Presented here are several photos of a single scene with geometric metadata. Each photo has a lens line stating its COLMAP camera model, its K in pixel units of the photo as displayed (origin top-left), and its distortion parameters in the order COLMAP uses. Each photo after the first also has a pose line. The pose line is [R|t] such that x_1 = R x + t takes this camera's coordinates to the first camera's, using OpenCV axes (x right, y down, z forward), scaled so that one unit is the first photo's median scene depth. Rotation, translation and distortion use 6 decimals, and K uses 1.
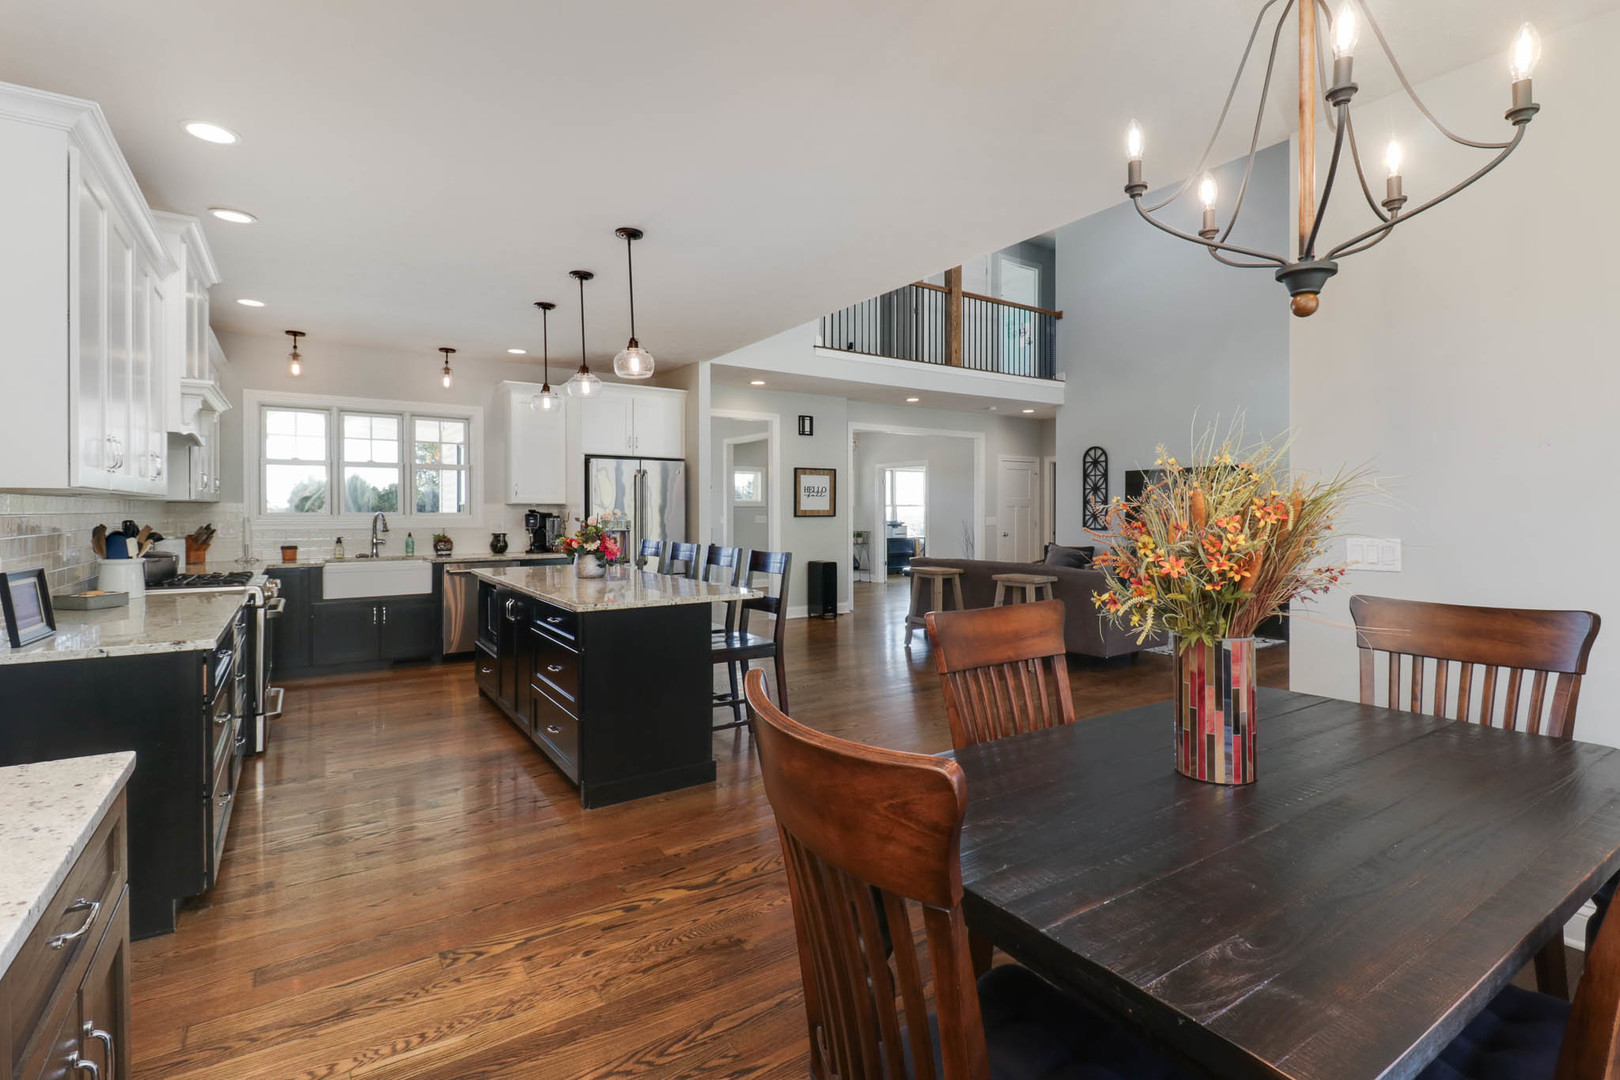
lens RADIAL K [[744.2, 0, 794.2], [0, 744.2, 511.7], [0, 0, 1]] dist [0.010014, -0.000388]
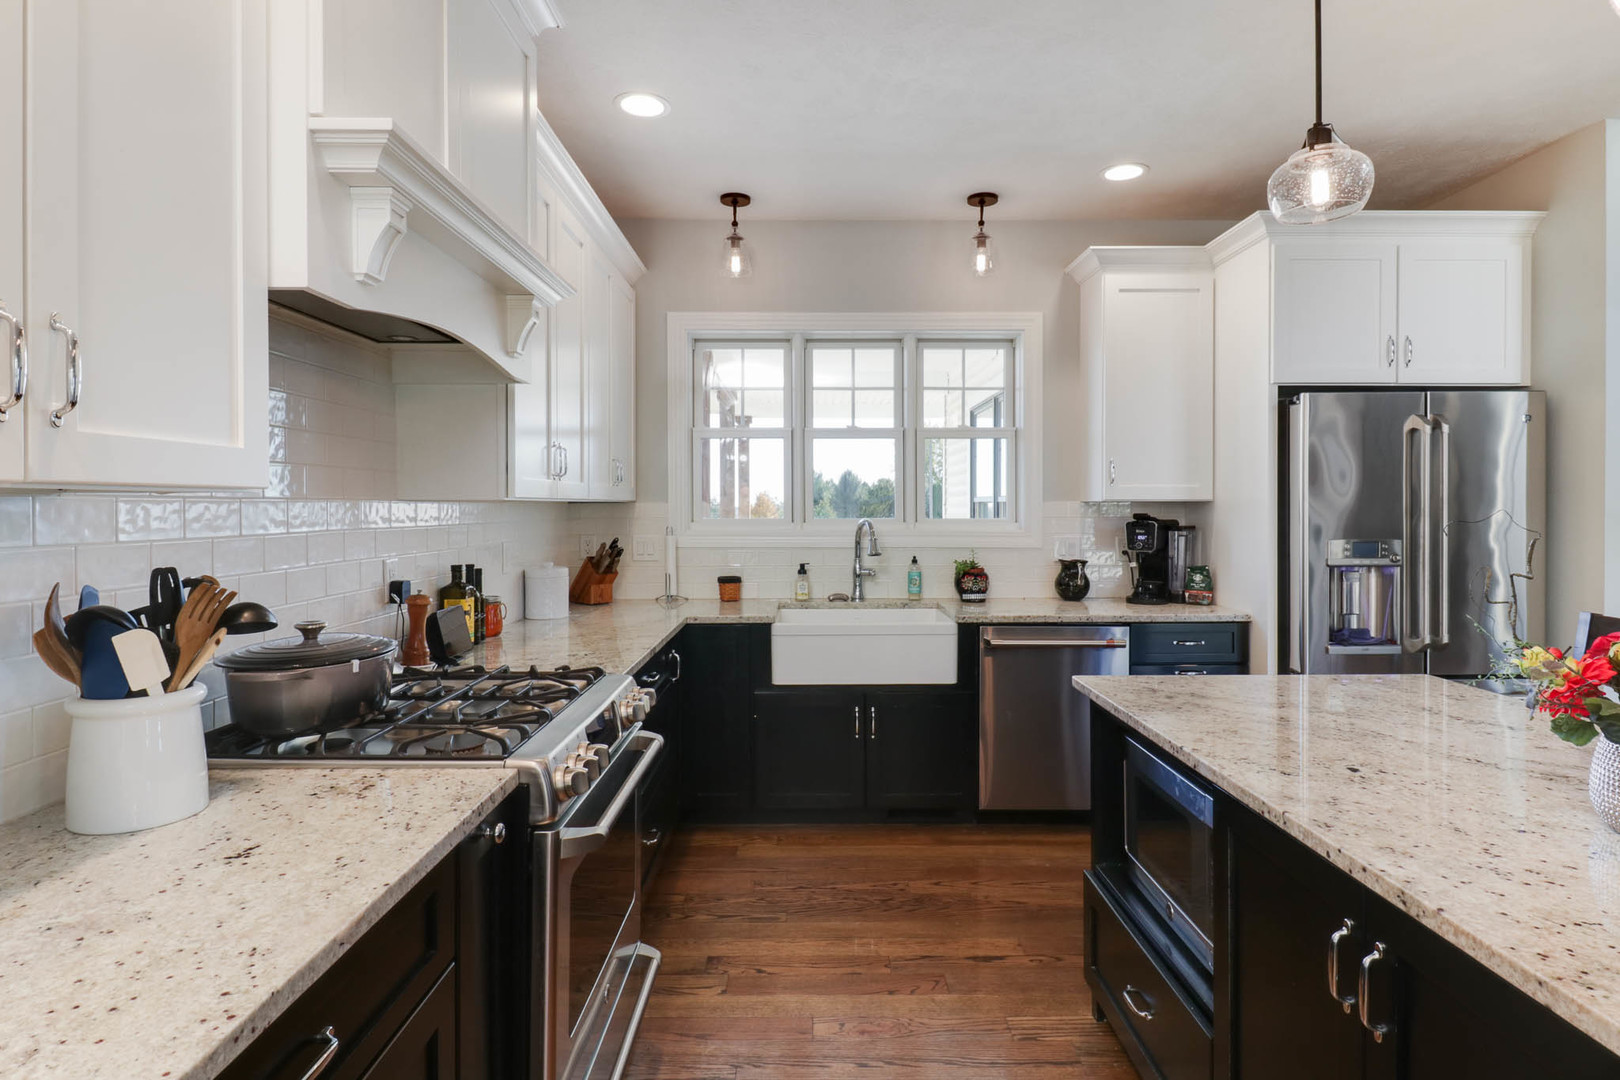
lens RADIAL K [[828.2, 0, 805.9], [0, 828.2, 507.5], [0, 0, 1]] dist [0.001708, -0.000081]
pose [[0.834091, -0.000416, -0.551627, -0.250252], [0.000998, 0.999999, 0.000754, -0.007537], [0.551626, -0.001179, 0.834091, 0.456868]]
